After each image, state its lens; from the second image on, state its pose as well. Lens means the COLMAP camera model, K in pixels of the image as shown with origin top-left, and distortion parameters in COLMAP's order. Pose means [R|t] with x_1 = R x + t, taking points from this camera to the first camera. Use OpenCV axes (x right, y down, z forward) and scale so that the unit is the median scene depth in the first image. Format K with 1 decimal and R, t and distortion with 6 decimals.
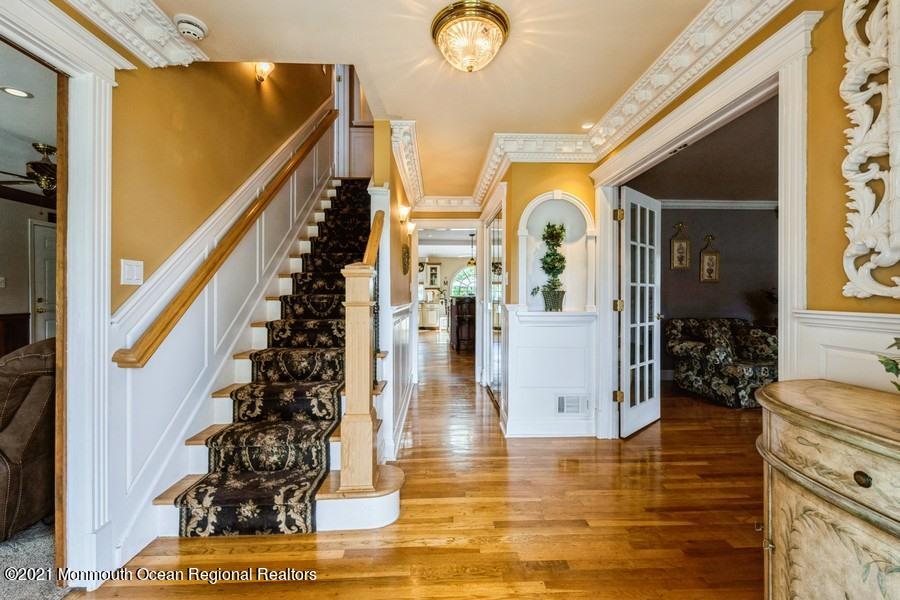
lens RADIAL K [[357.7, 0, 450.0], [0, 357.7, 298.9], [0, 0, 1]] dist [0.000911, -0.001572]
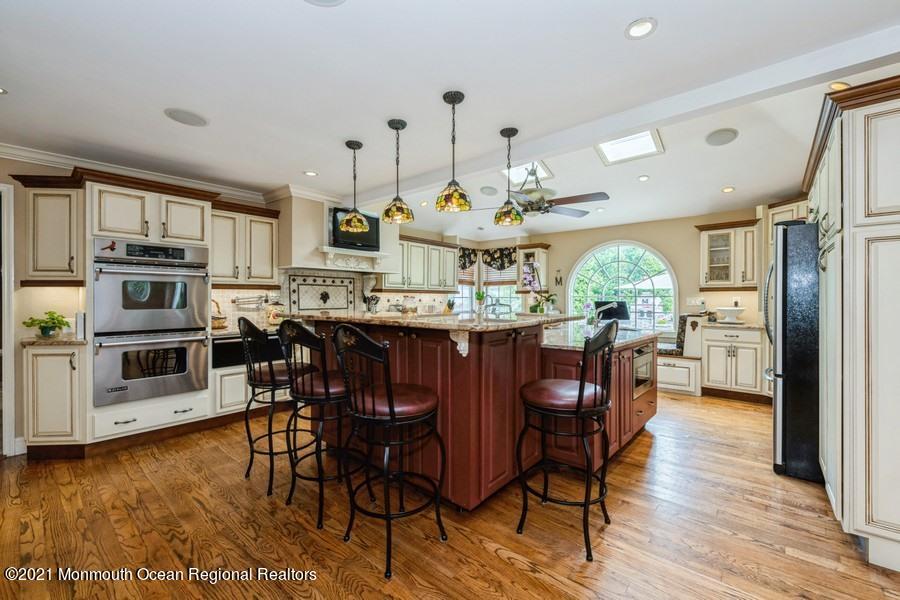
lens RADIAL K [[370.9, 0, 442.1], [0, 370.9, 302.8], [0, 0, 1]] dist [0.000140, -0.000073]
pose [[0.720733, 0.004980, -0.693195, 0.246256], [-0.001864, 0.999985, 0.005246, -0.015570], [0.693211, -0.002489, 0.720731, 0.500769]]
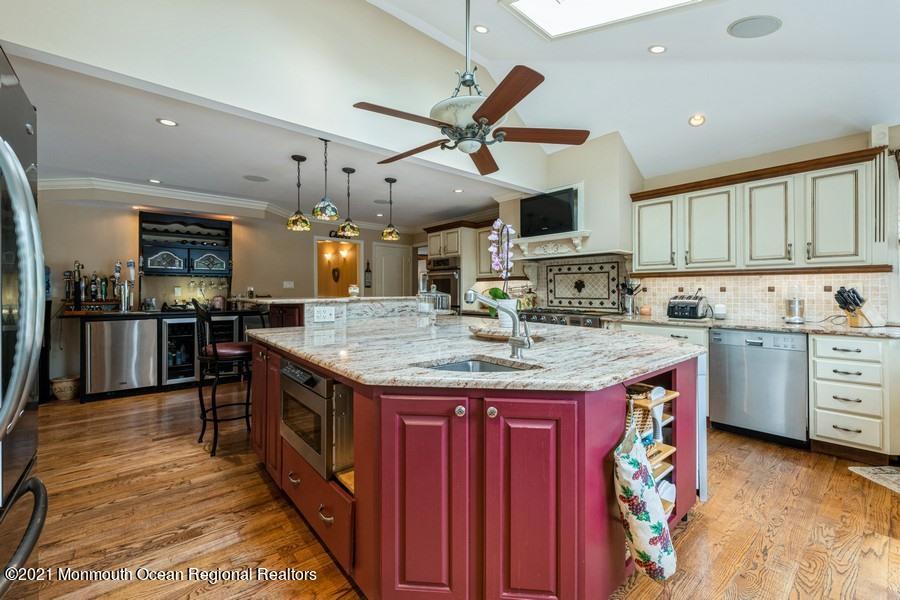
lens RADIAL K [[370.9, 0, 451.9], [0, 370.9, 292.1], [0, 0, 1]] dist [0.000140, -0.000073]
pose [[-0.774918, 0.009546, -0.631990, 0.212841], [0.001323, 0.999908, 0.013481, -0.018181], [0.632061, 0.009611, -0.774859, 0.932929]]
